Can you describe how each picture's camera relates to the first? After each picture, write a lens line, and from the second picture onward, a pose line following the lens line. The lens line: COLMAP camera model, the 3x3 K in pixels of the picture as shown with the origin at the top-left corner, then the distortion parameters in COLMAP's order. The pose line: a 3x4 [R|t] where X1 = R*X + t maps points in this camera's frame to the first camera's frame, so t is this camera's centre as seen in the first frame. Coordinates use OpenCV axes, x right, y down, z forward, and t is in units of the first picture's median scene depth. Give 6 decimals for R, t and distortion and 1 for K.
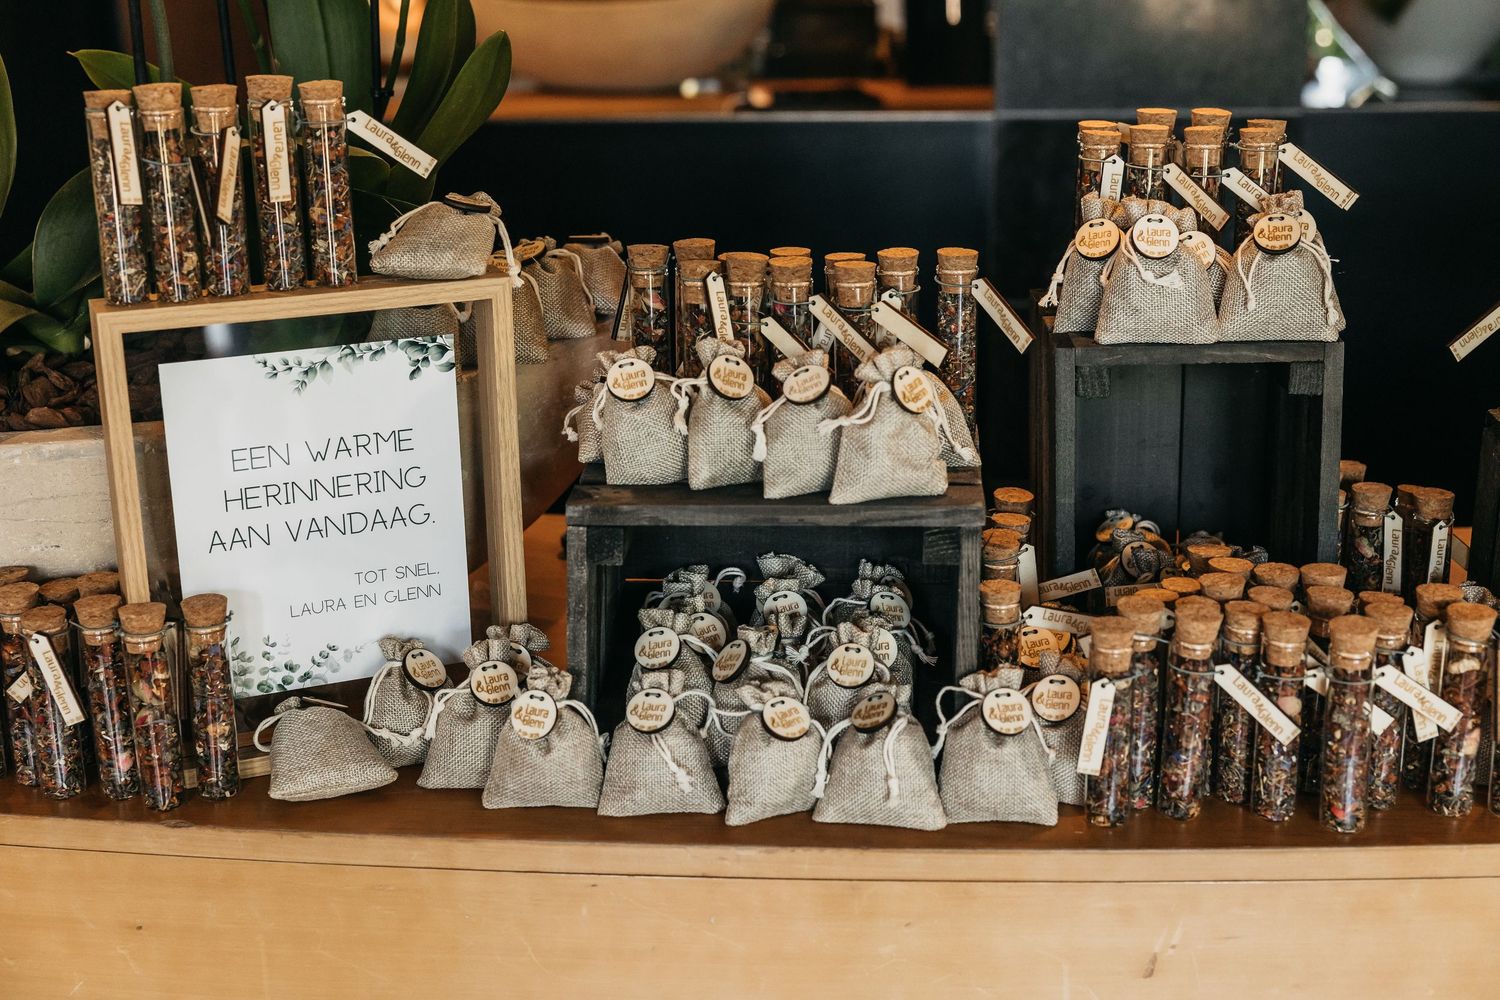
lens RADIAL K [[1938.4, 0, 750.0], [0, 1938.4, 500.0], [0, 0, 1]] dist [-0.001909, -0.012630]
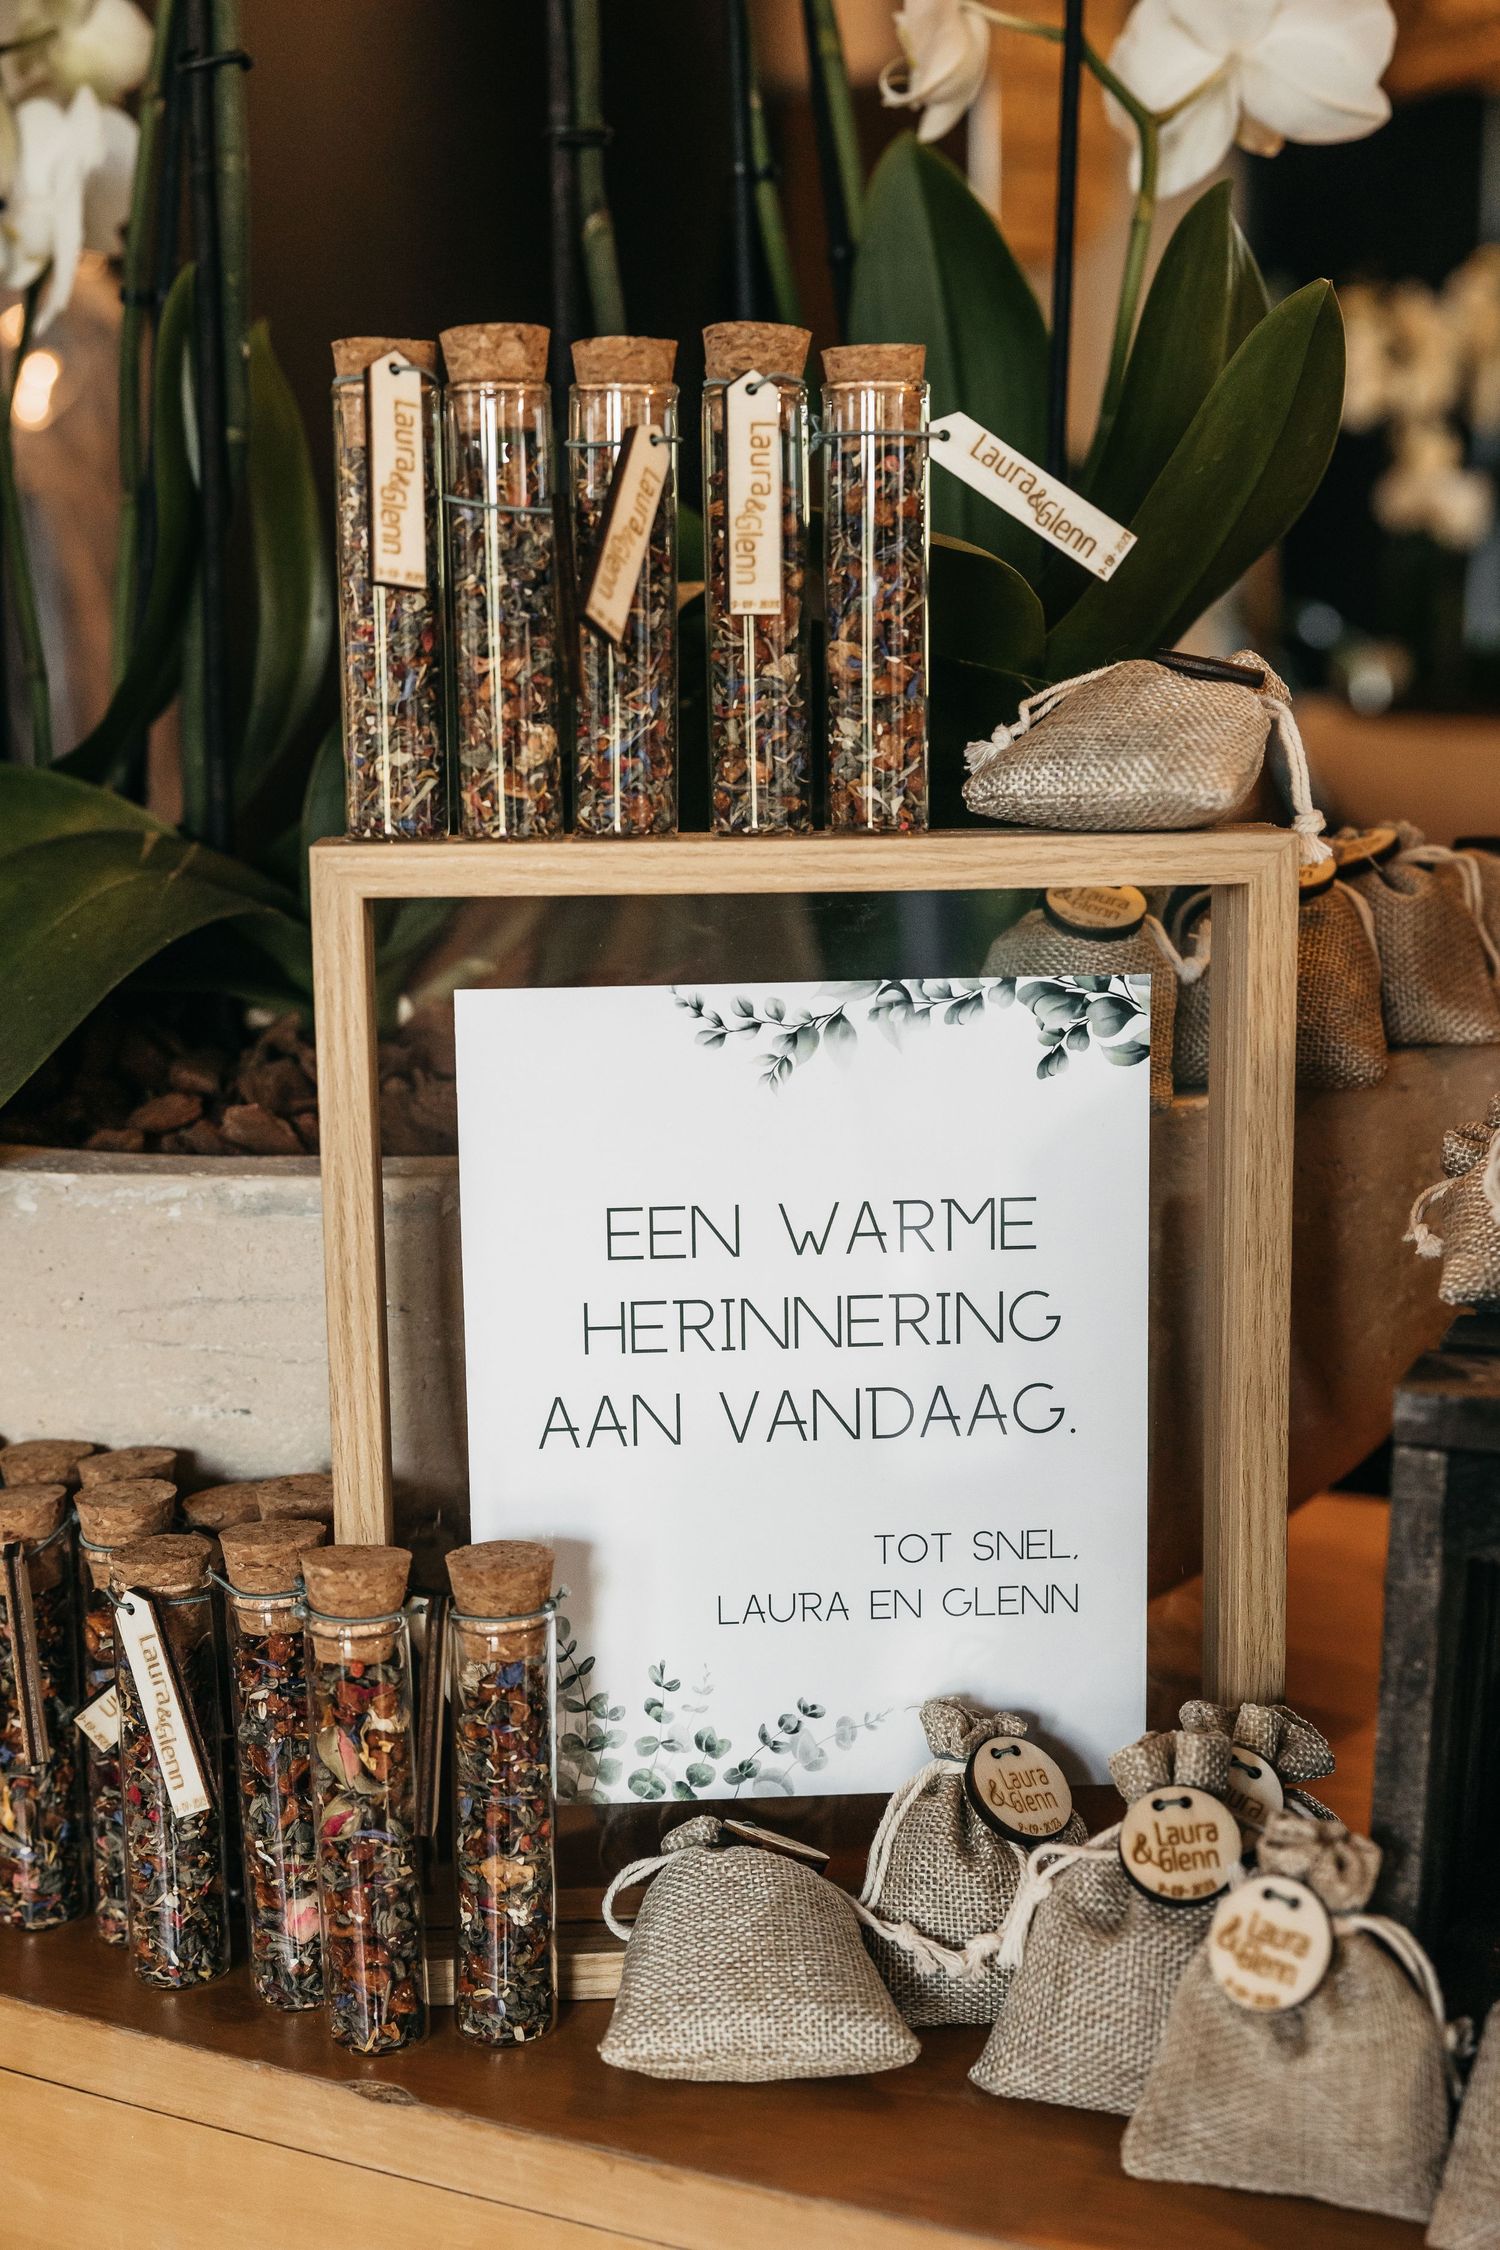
lens RADIAL K [[2907.6, 0, 748.8], [0, 2907.6, 1156.6], [0, 0, 1]] dist [-0.001909, -0.012630]
pose [[0.943216, 0.051398, -0.328180, -0.029301], [-0.095937, 0.988006, -0.120995, 0.037291], [0.318025, 0.145609, 0.936834, 0.410277]]
